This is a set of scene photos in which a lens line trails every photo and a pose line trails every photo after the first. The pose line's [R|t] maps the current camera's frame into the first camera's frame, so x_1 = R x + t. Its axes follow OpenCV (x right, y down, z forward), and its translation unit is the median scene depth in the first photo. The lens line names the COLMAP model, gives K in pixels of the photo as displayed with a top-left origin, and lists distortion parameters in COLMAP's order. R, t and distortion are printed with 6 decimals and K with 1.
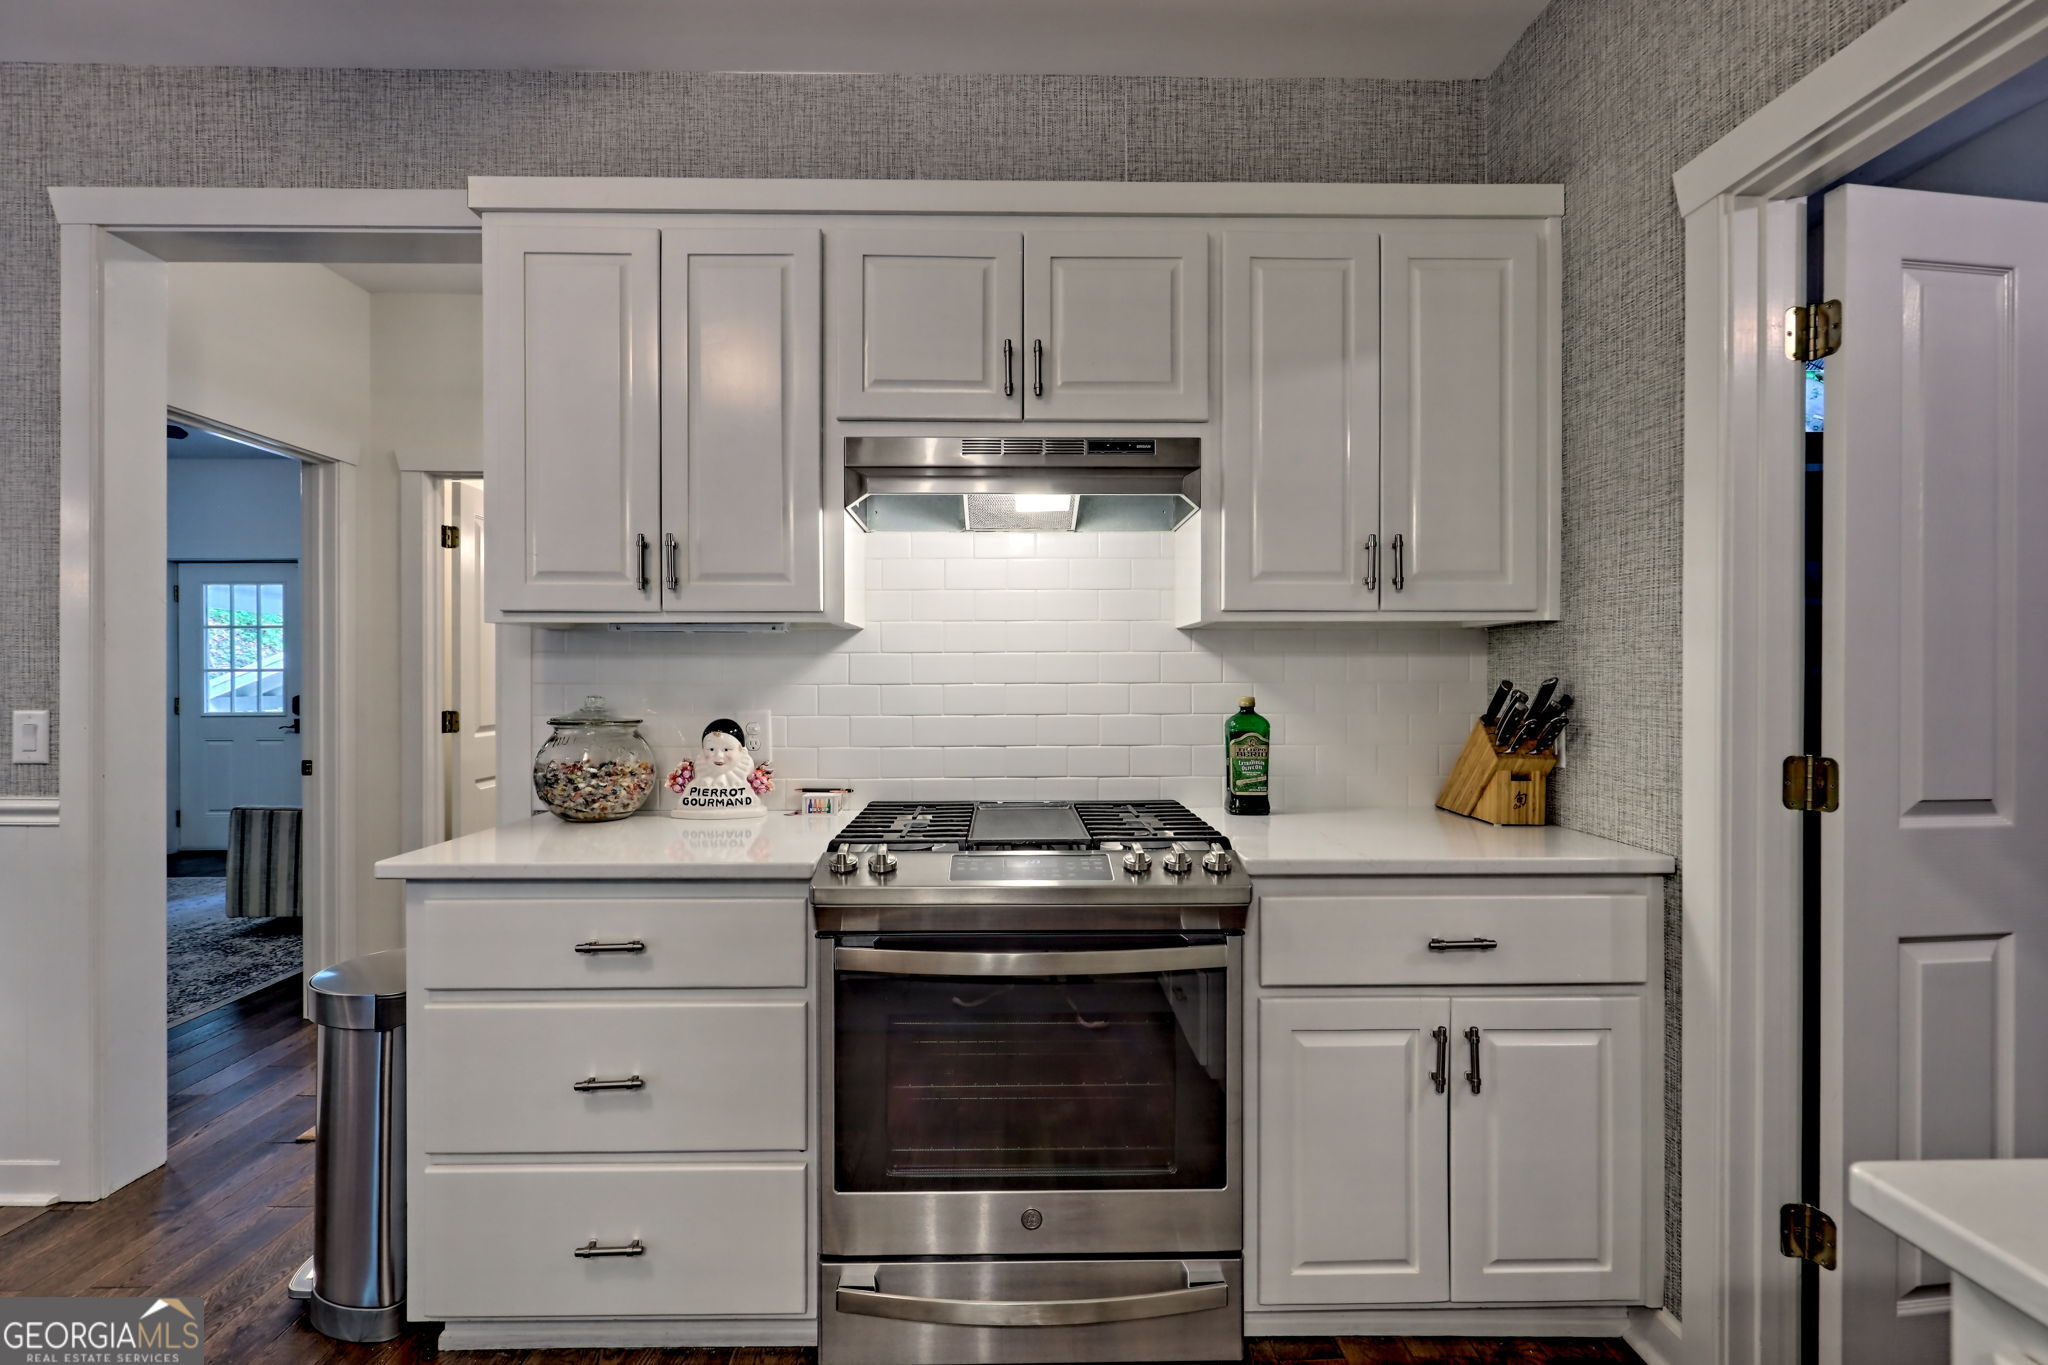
lens RADIAL K [[965.9, 0, 1037.6], [0, 965.9, 676.8], [0, 0, 1]] dist [0.001323, -0.000504]
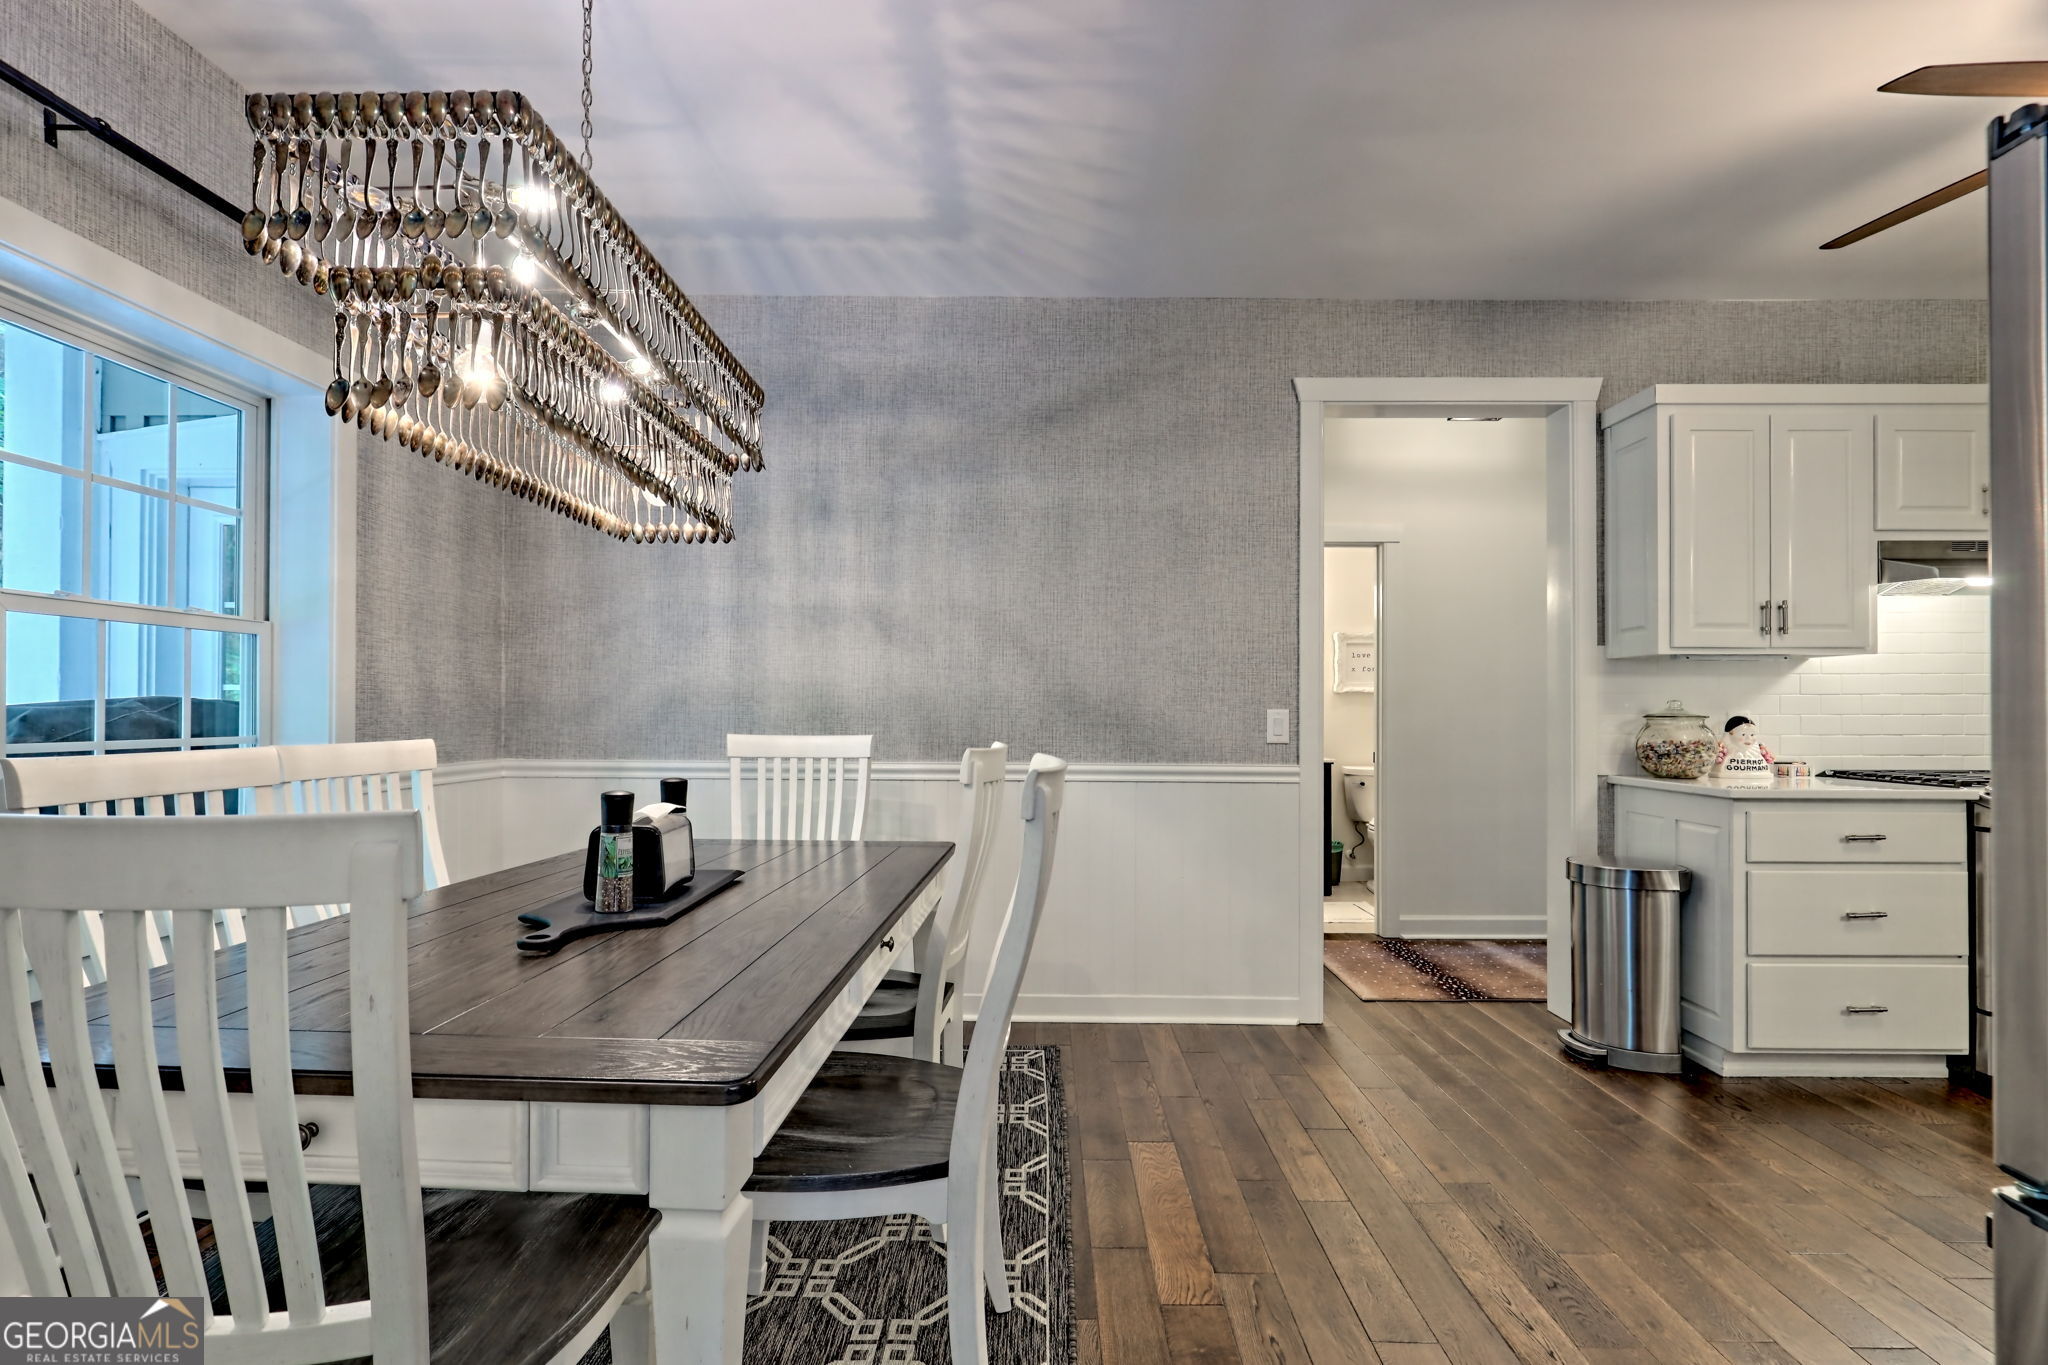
lens RADIAL K [[965.9, 0, 1057.8], [0, 965.9, 713.7], [0, 0, 1]] dist [0.001323, -0.000504]
pose [[0.999794, 0.002996, -0.020056, -1.362985], [-0.003024, 0.999994, -0.001372, 0.043817], [0.020052, 0.001432, 0.999798, -0.576339]]
